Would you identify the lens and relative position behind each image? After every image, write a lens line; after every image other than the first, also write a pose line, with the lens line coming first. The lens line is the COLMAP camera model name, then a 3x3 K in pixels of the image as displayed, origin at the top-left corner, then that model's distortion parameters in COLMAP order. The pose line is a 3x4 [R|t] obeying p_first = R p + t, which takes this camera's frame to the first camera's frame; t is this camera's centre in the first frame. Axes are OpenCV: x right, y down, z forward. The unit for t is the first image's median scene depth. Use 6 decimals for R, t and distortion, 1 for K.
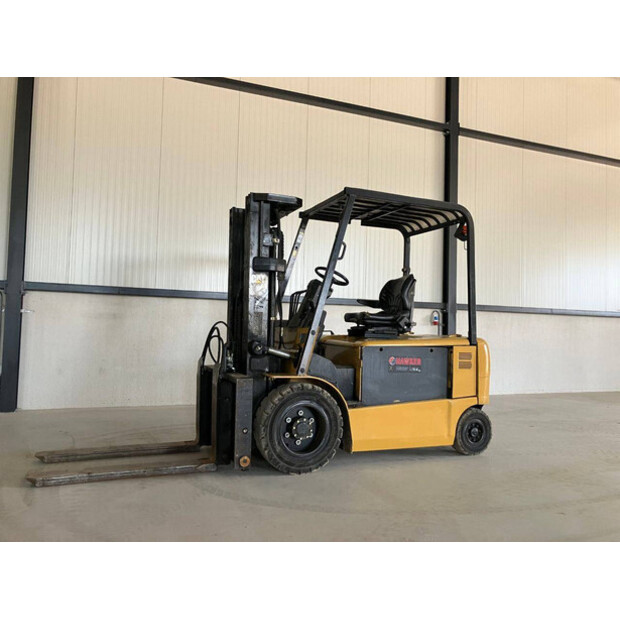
lens RADIAL K [[517.8, 0, 313.7], [0, 517.8, 300.8], [0, 0, 1]] dist [0.043994, -0.002568]
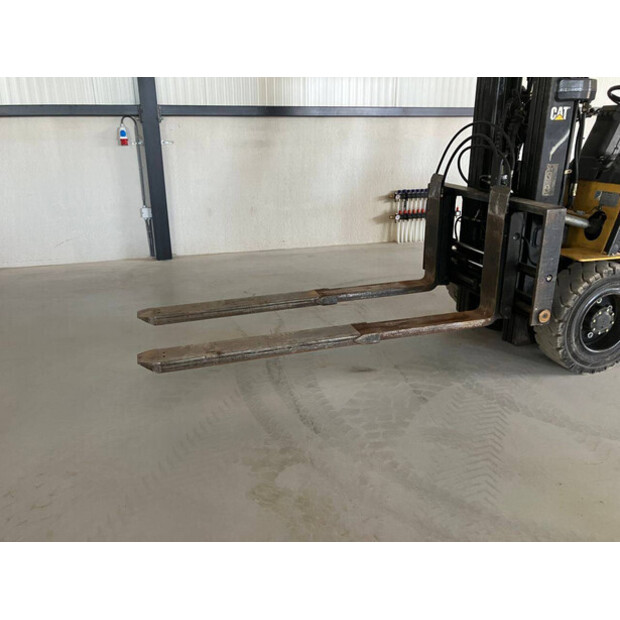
lens RADIAL K [[525.0, 0, 309.4], [0, 525.0, 299.8], [0, 0, 1]] dist [0.016141, 0.003209]
pose [[0.995149, 0.005671, -0.098219, -0.339533], [0.032154, 0.924763, 0.379183, -0.085864], [0.092979, -0.380502, 0.920094, 0.218410]]
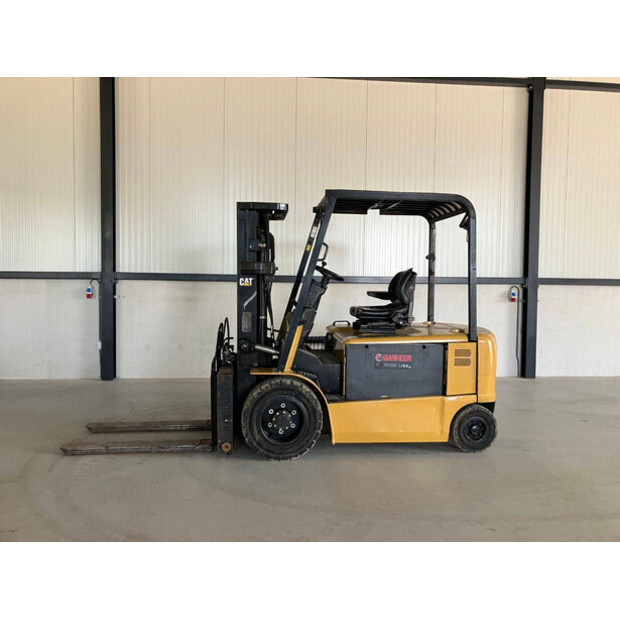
lens RADIAL K [[517.8, 0, 313.7], [0, 517.8, 300.8], [0, 0, 1]] dist [0.043994, -0.002568]
pose [[0.955364, -0.002572, -0.295421, 0.325139], [0.028036, 0.996239, 0.081991, -0.081401], [0.294099, -0.086614, 0.951842, 0.002045]]
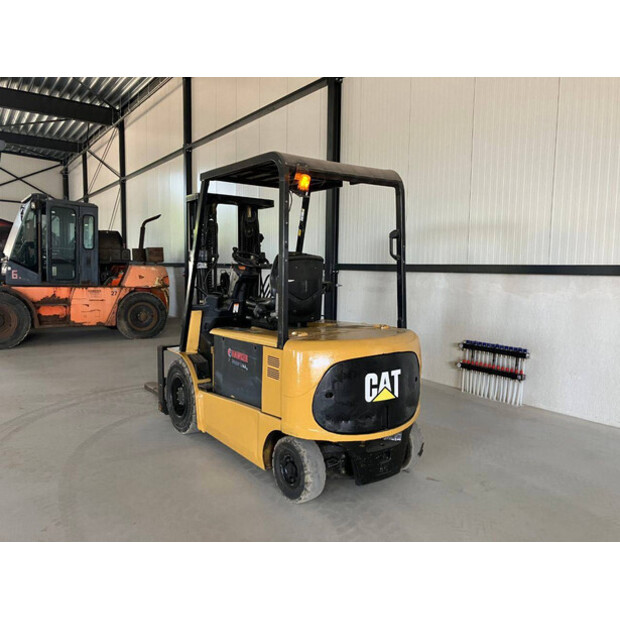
lens RADIAL K [[512.9, 0, 316.5], [0, 512.9, 309.6], [0, 0, 1]] dist [-0.001018, 0.000751]
pose [[0.221810, 0.055040, -0.973535, 1.047184], [0.044588, 0.996789, 0.066513, -0.013065], [0.974070, -0.058161, 0.218643, 0.940166]]
